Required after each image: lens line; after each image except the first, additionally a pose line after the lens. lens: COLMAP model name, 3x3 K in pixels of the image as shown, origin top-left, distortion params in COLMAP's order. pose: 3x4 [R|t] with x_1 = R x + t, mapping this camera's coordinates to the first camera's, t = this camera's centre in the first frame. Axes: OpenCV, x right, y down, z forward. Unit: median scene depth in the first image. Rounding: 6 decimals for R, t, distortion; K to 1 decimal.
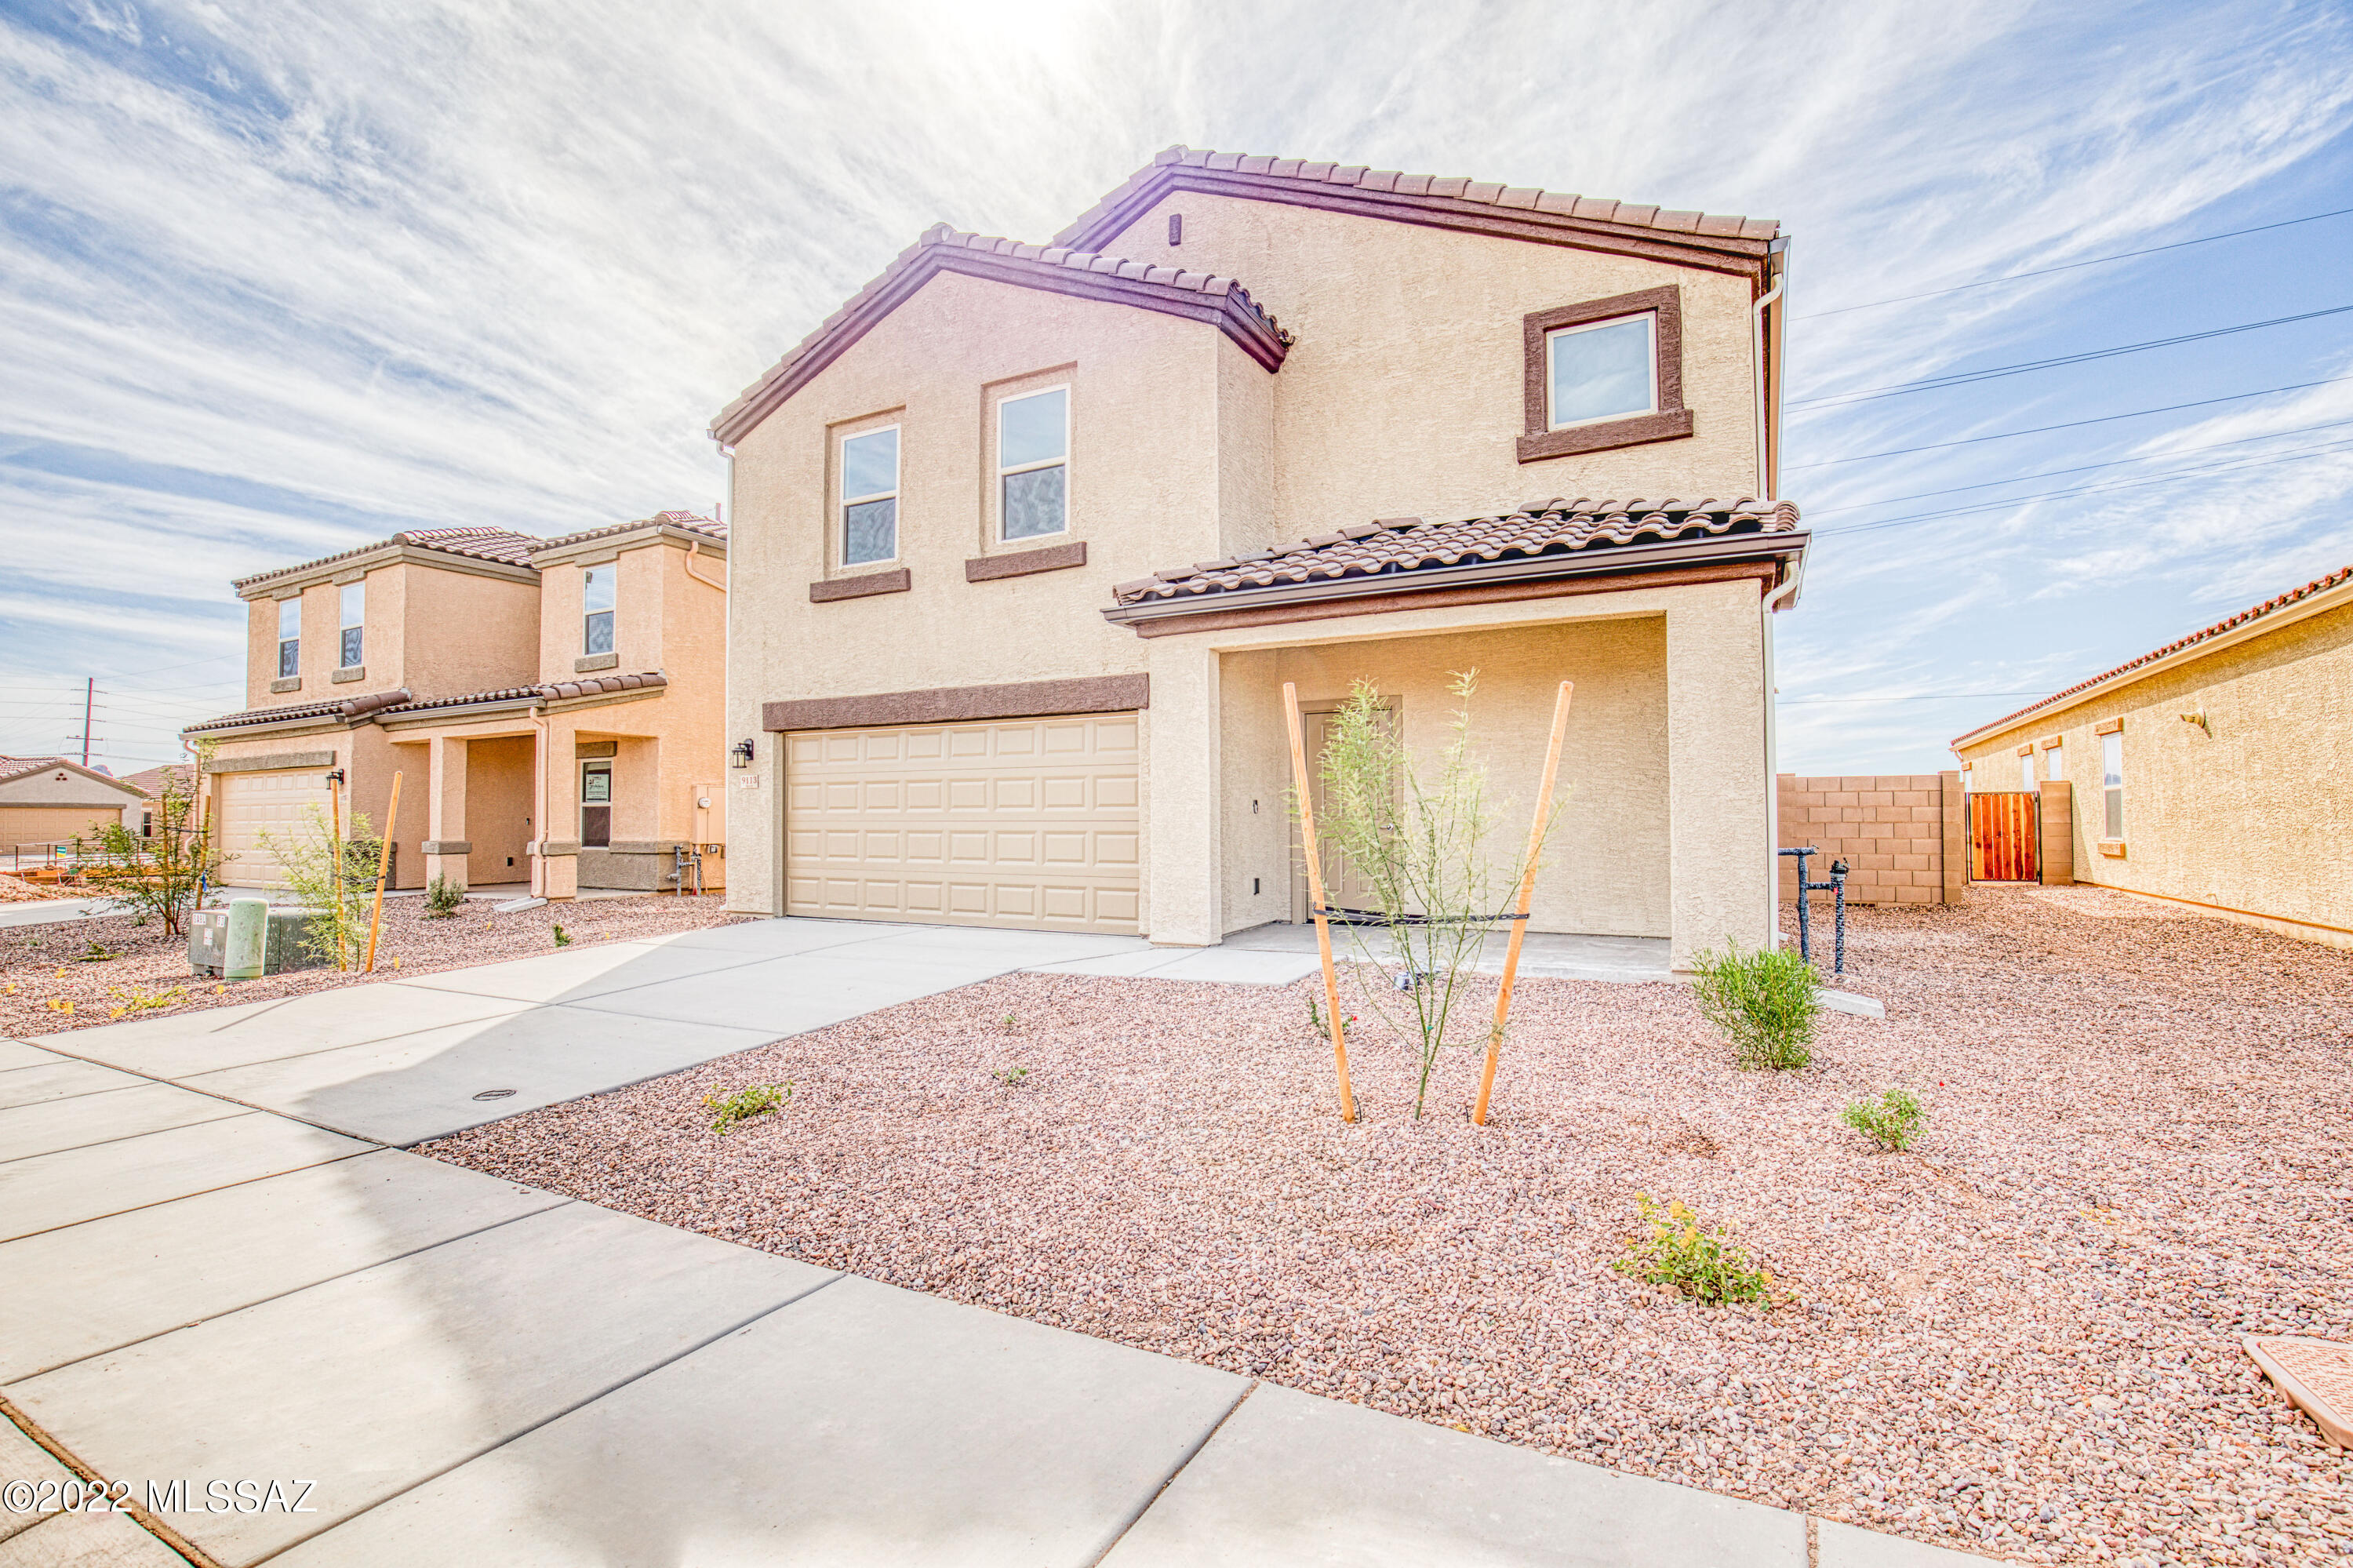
lens RADIAL K [[1075.3, 0, 1158.1], [0, 1075.3, 797.0], [0, 0, 1]] dist [-0.036720, -0.000123]
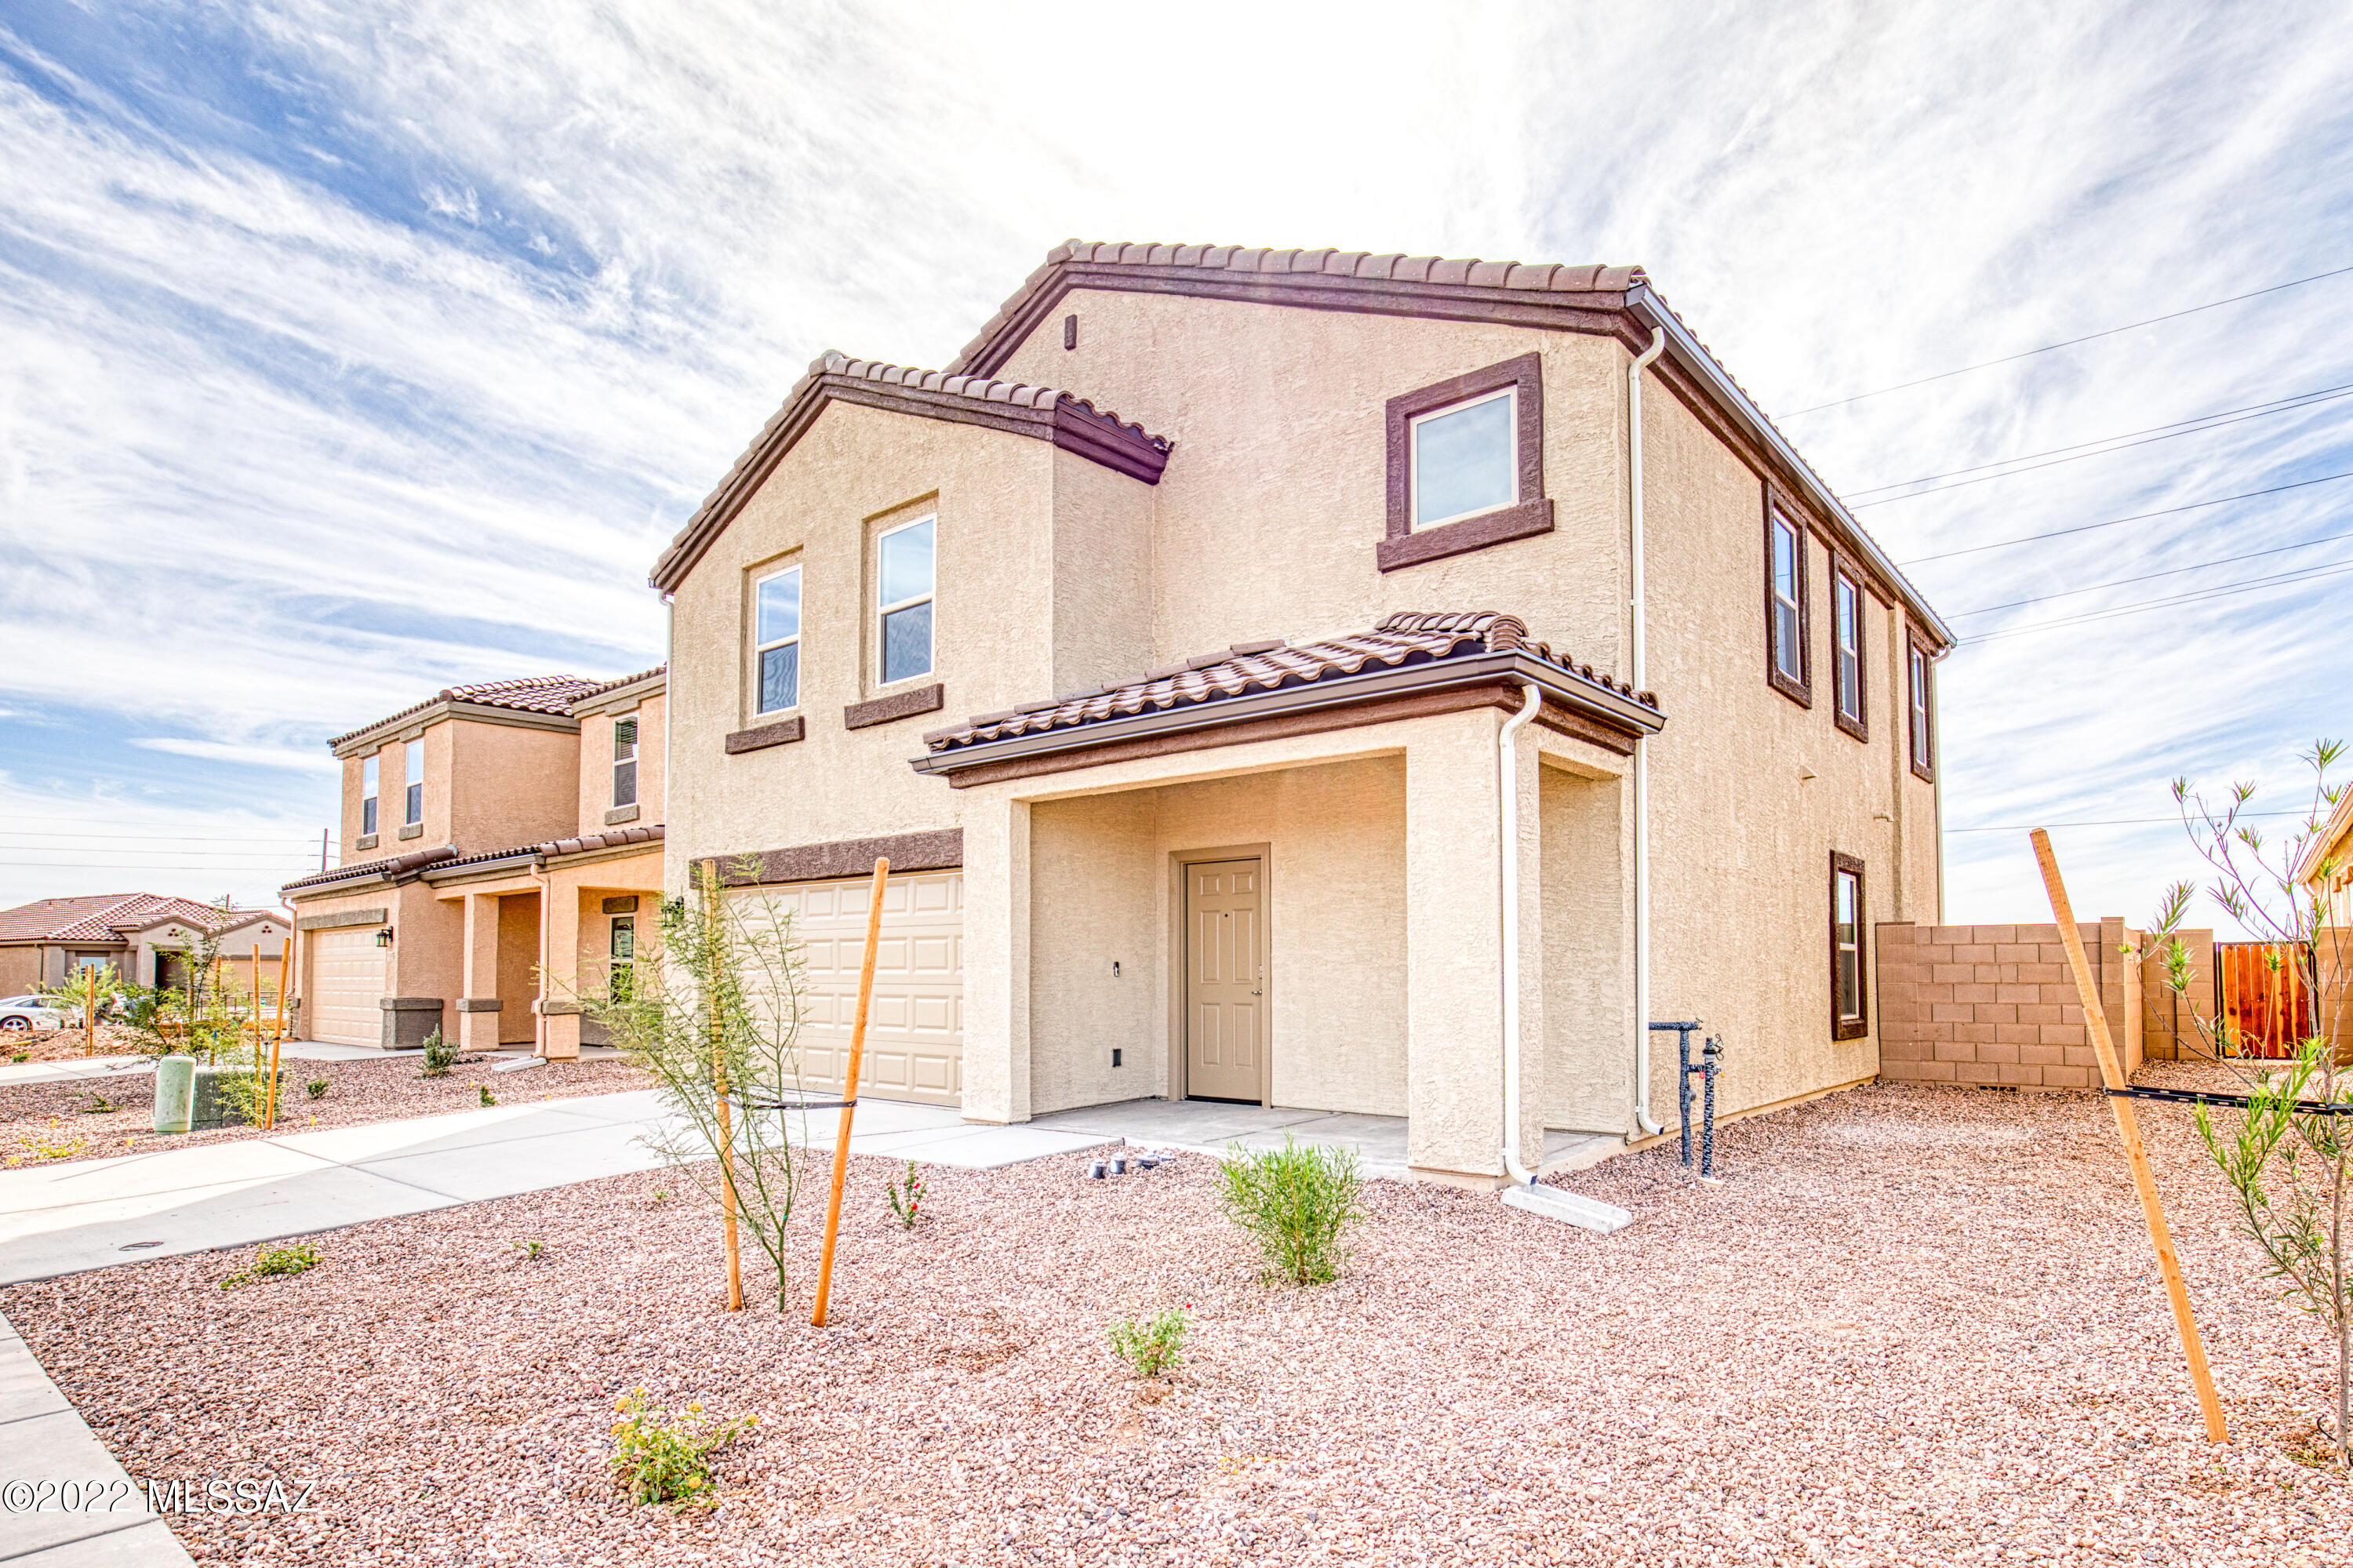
lens RADIAL K [[1244.3, 0, 1199.9], [0, 1244.3, 930.4], [0, 0, 1]] dist [-0.037906, 0.002508]
pose [[0.982294, -0.006449, -0.187232, 0.321085], [0.004569, 0.999935, -0.010473, -0.011227], [0.187288, 0.009432, 0.982260, -0.008703]]
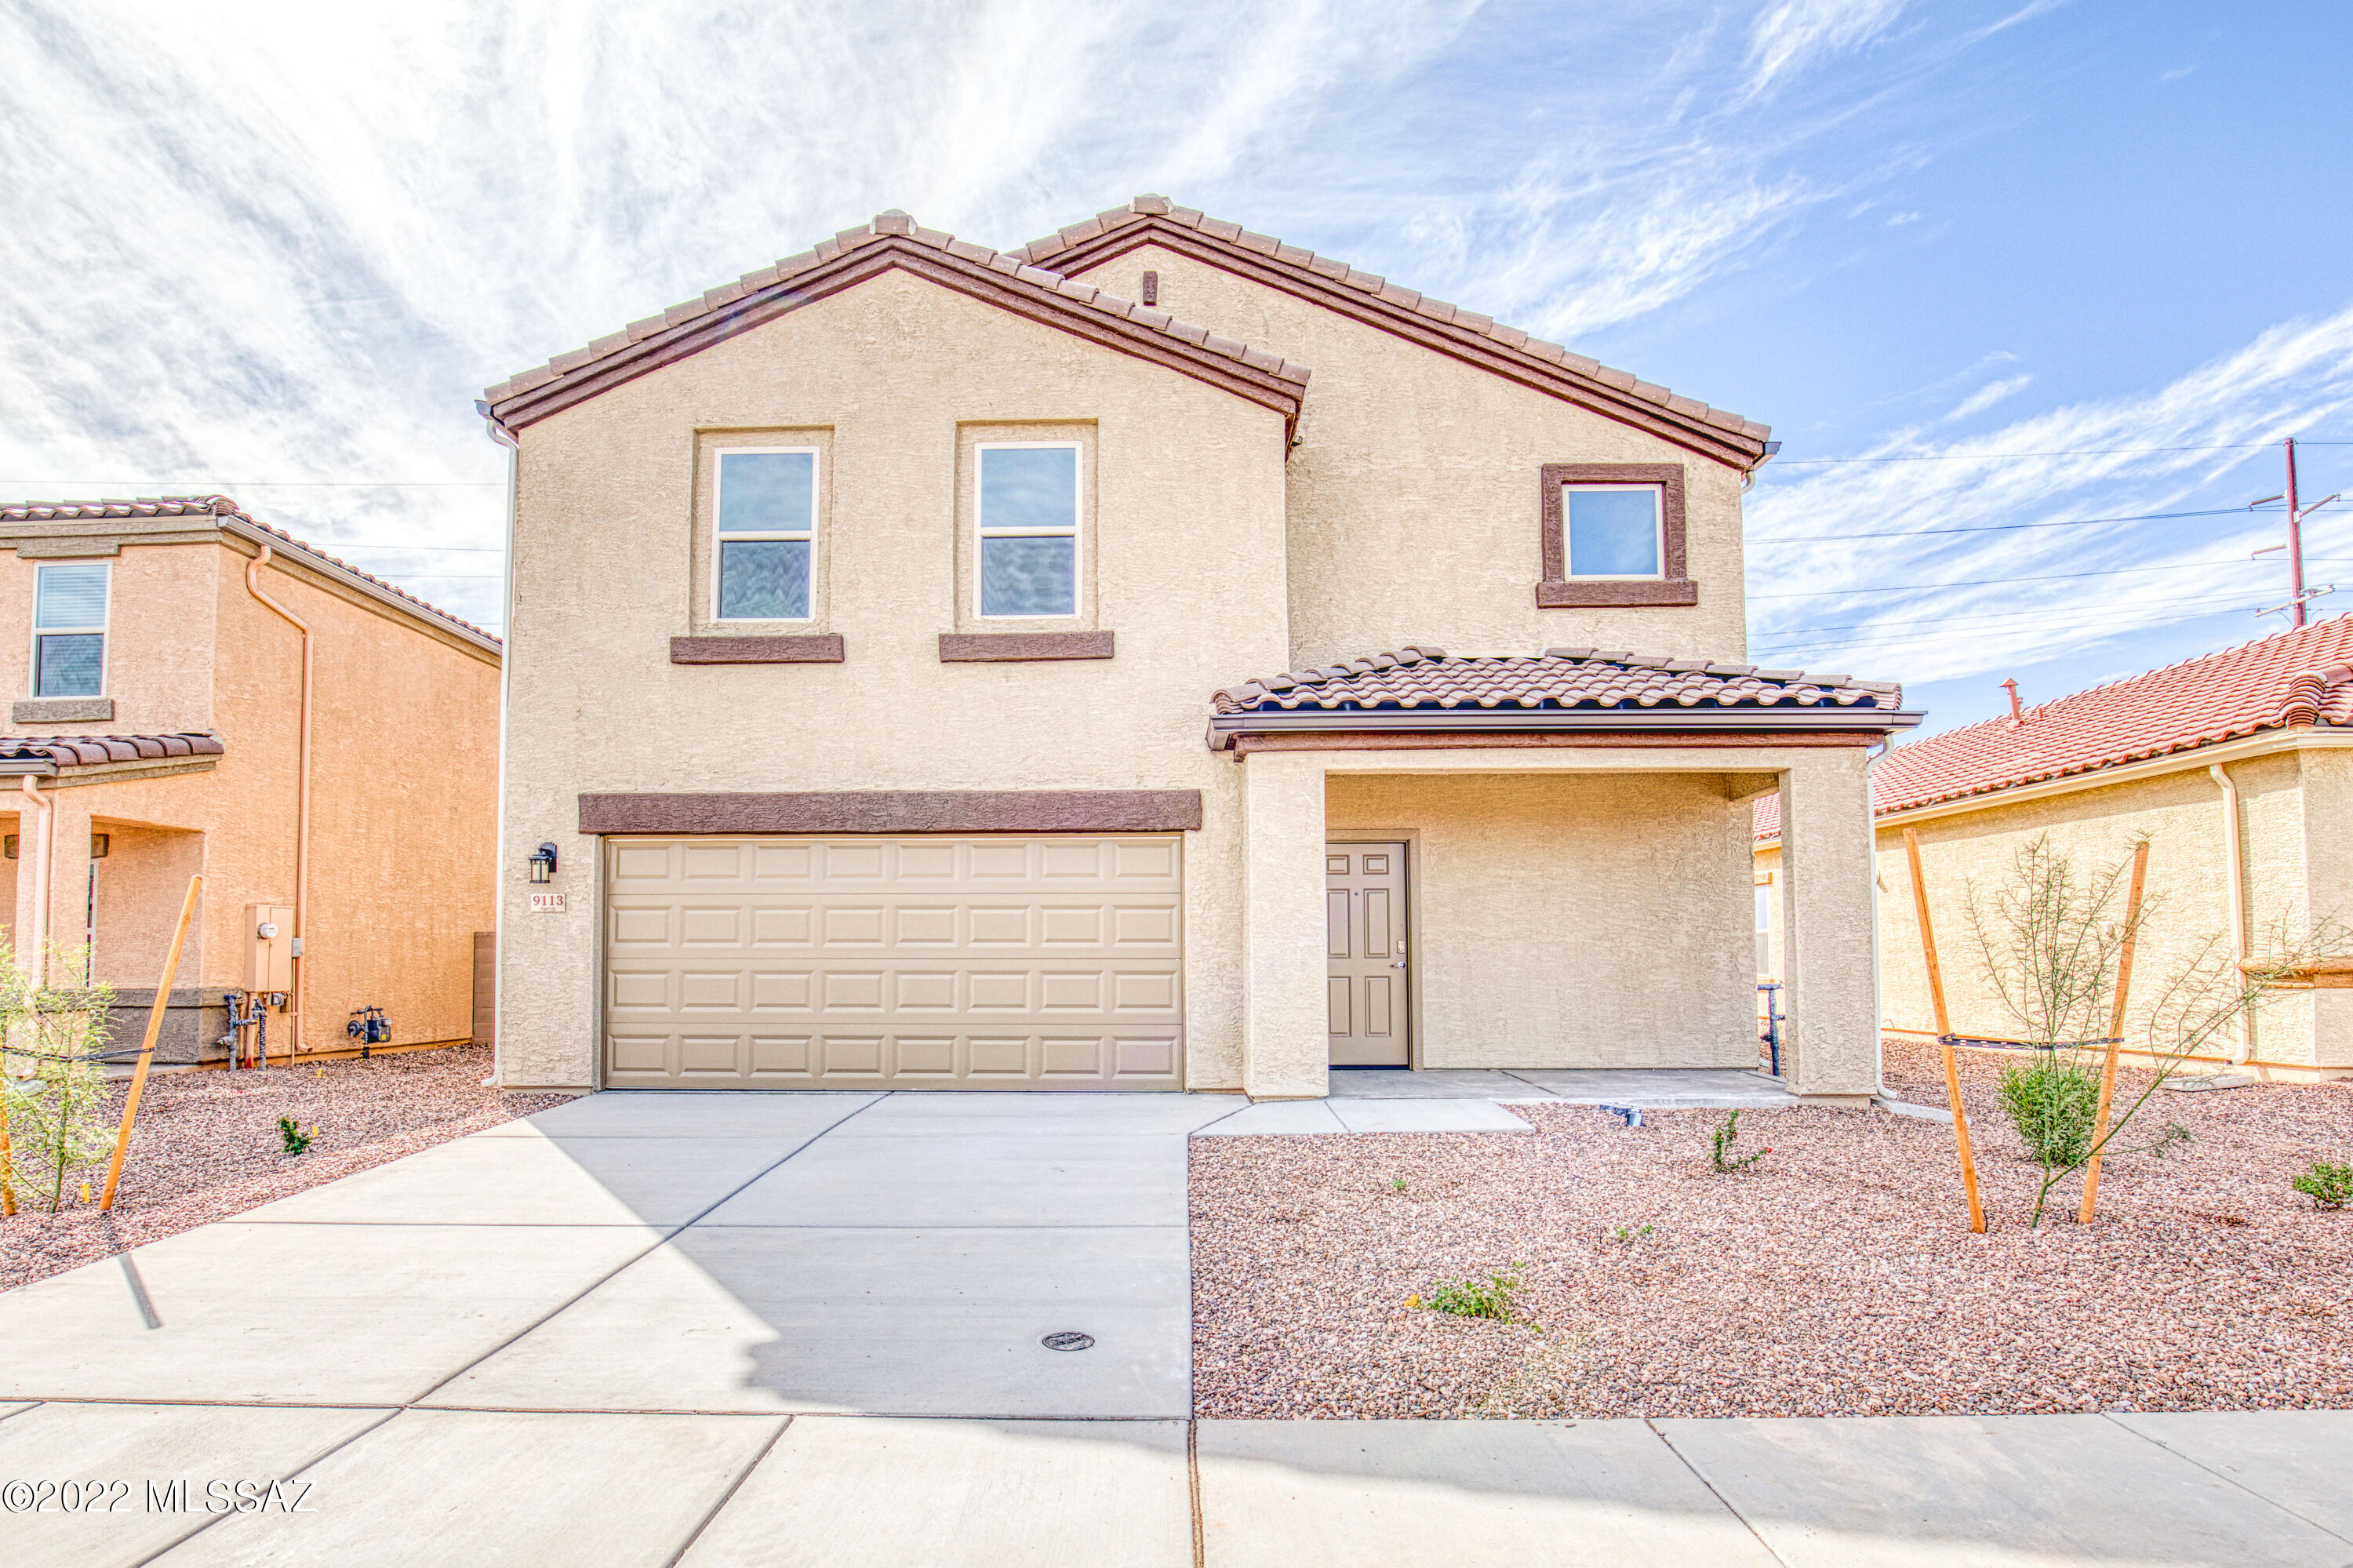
lens RADIAL K [[1244.3, 0, 1094.4], [0, 1244.3, 904.9], [0, 0, 1]] dist [-0.037906, 0.002508]
pose [[0.896284, 0.021170, 0.442975, -0.471068], [-0.011216, 0.999623, -0.025079, 0.004082], [-0.443339, 0.017509, 0.896183, 0.114807]]
